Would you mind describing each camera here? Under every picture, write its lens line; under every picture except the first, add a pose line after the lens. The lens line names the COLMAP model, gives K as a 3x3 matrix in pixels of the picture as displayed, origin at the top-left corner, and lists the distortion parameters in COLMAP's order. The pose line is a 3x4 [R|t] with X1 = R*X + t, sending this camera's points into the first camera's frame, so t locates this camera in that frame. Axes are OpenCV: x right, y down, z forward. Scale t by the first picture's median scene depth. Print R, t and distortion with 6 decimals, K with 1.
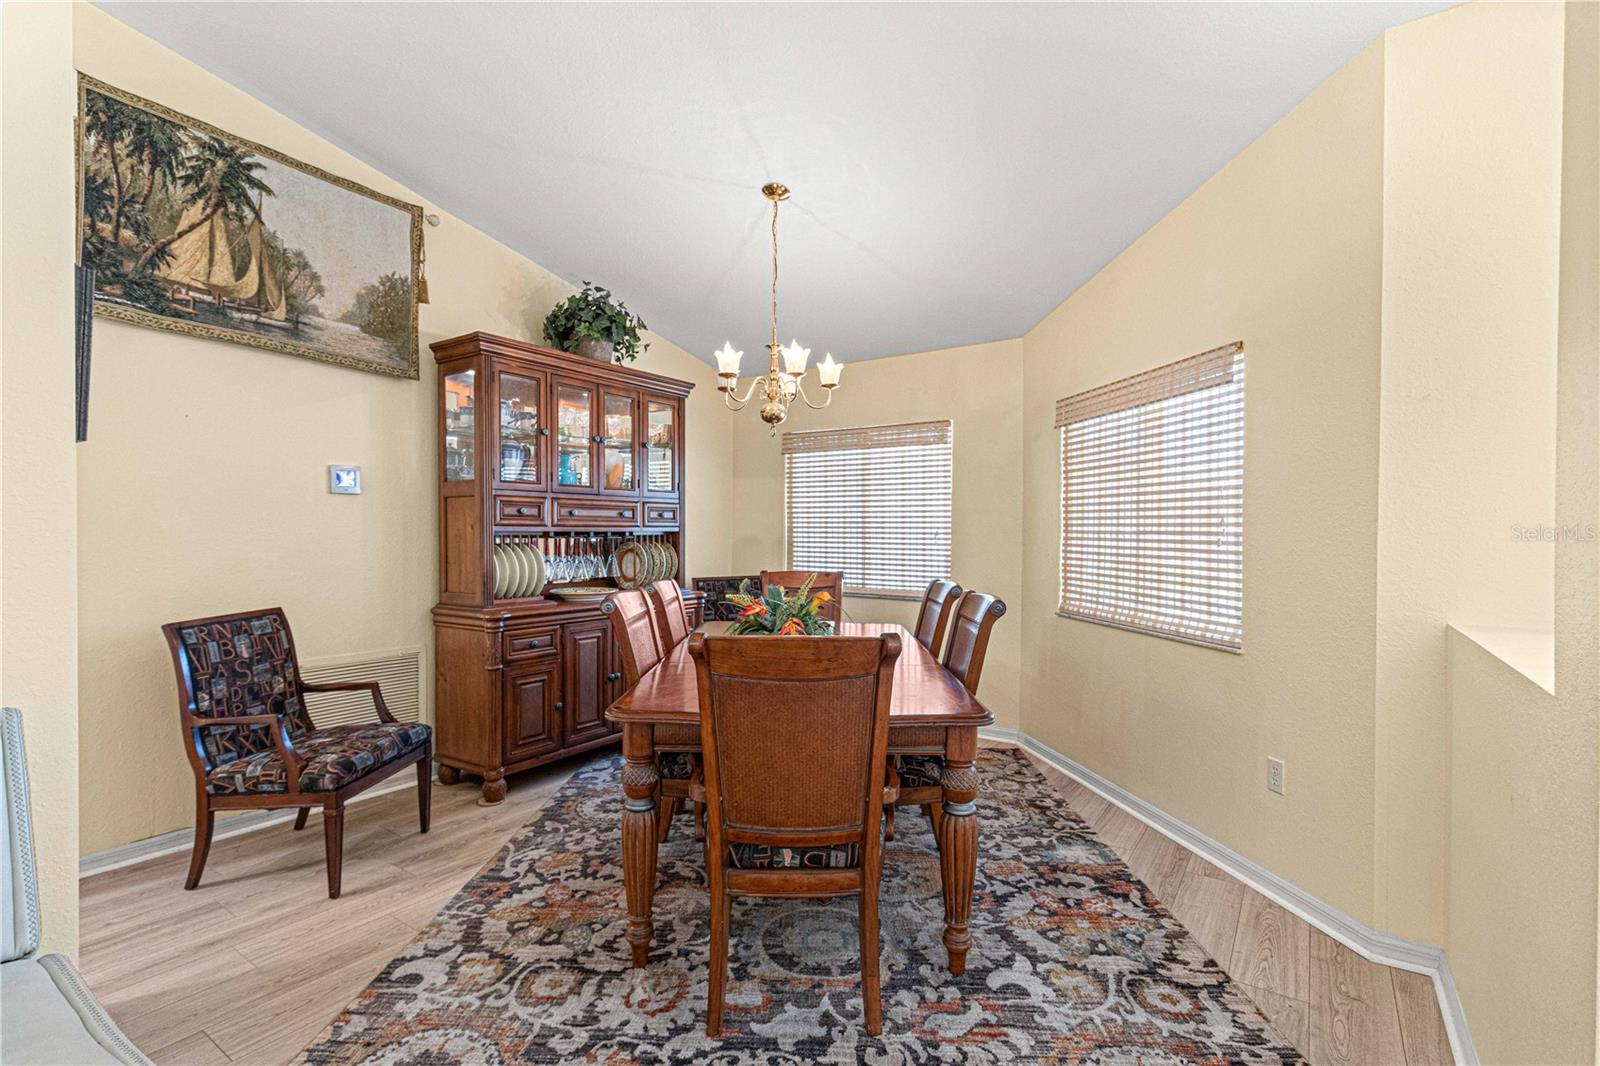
lens RADIAL K [[740.9, 0, 794.9], [0, 740.9, 533.6], [0, 0, 1]] dist [0.000994, 0.000377]
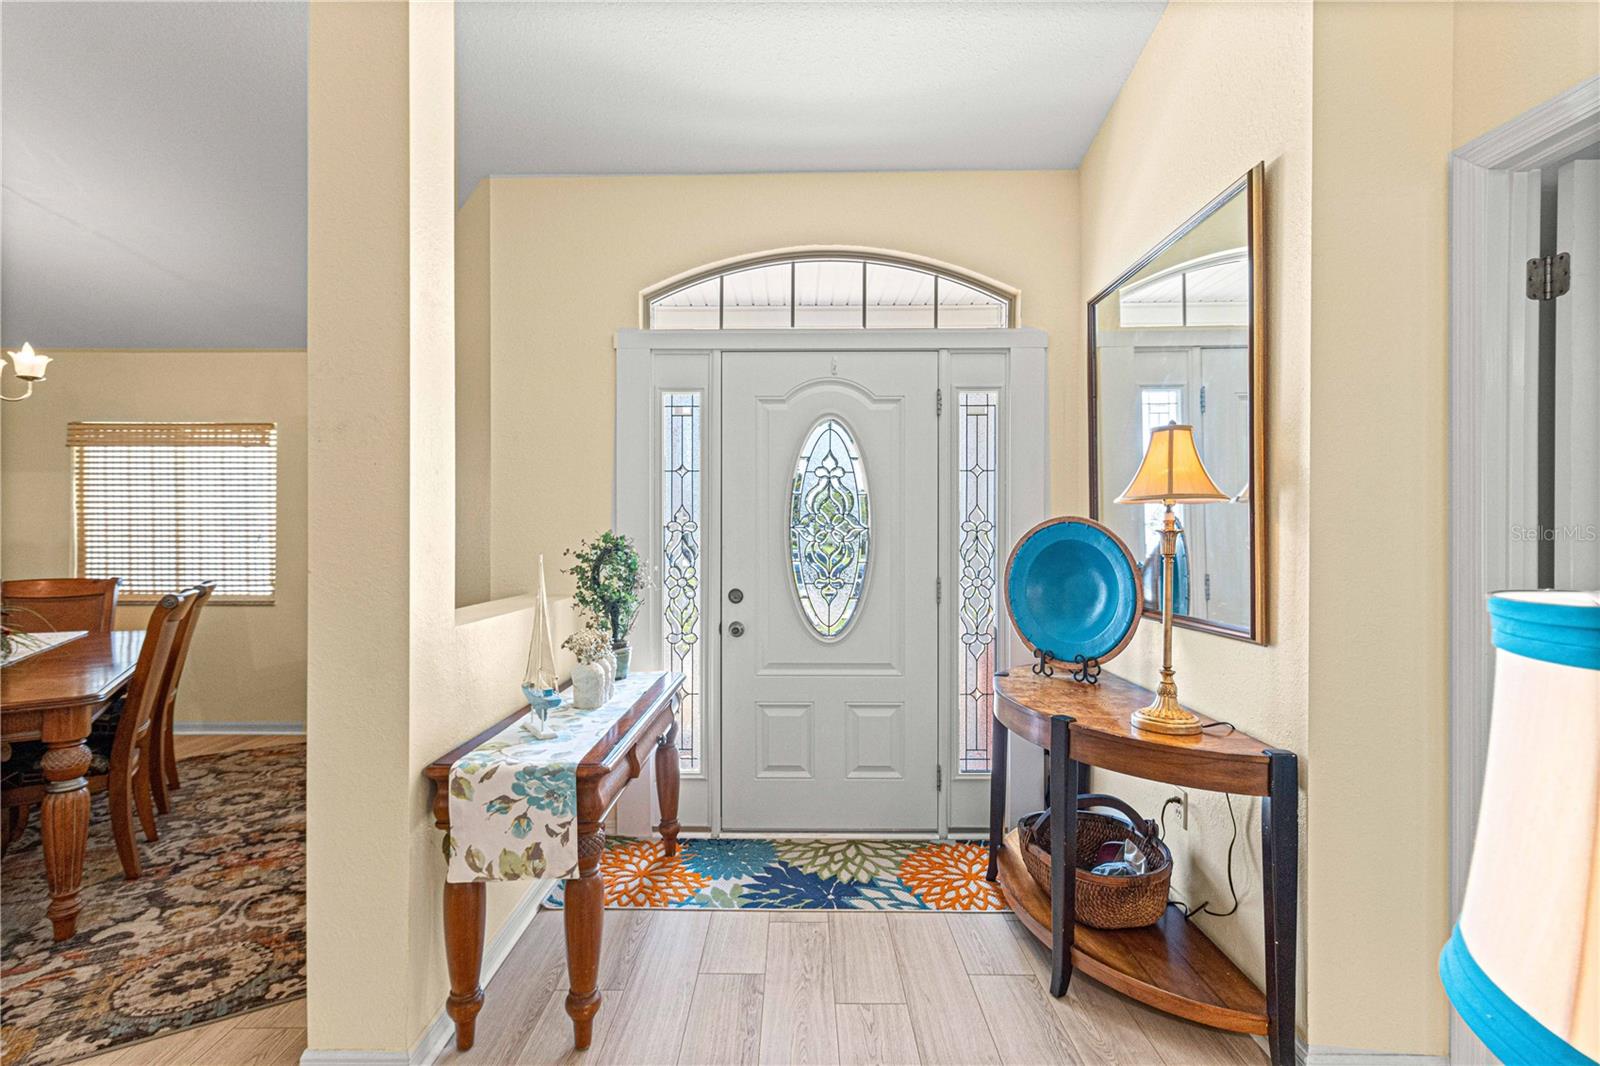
lens RADIAL K [[740.9, 0, 798.0], [0, 740.9, 534.3], [0, 0, 1]] dist [0.000994, 0.000377]
pose [[0.821358, -0.004206, 0.570397, 0.335969], [0.006024, 0.999981, -0.001301, 0.004212], [-0.570381, 0.004505, 0.821368, -0.354093]]
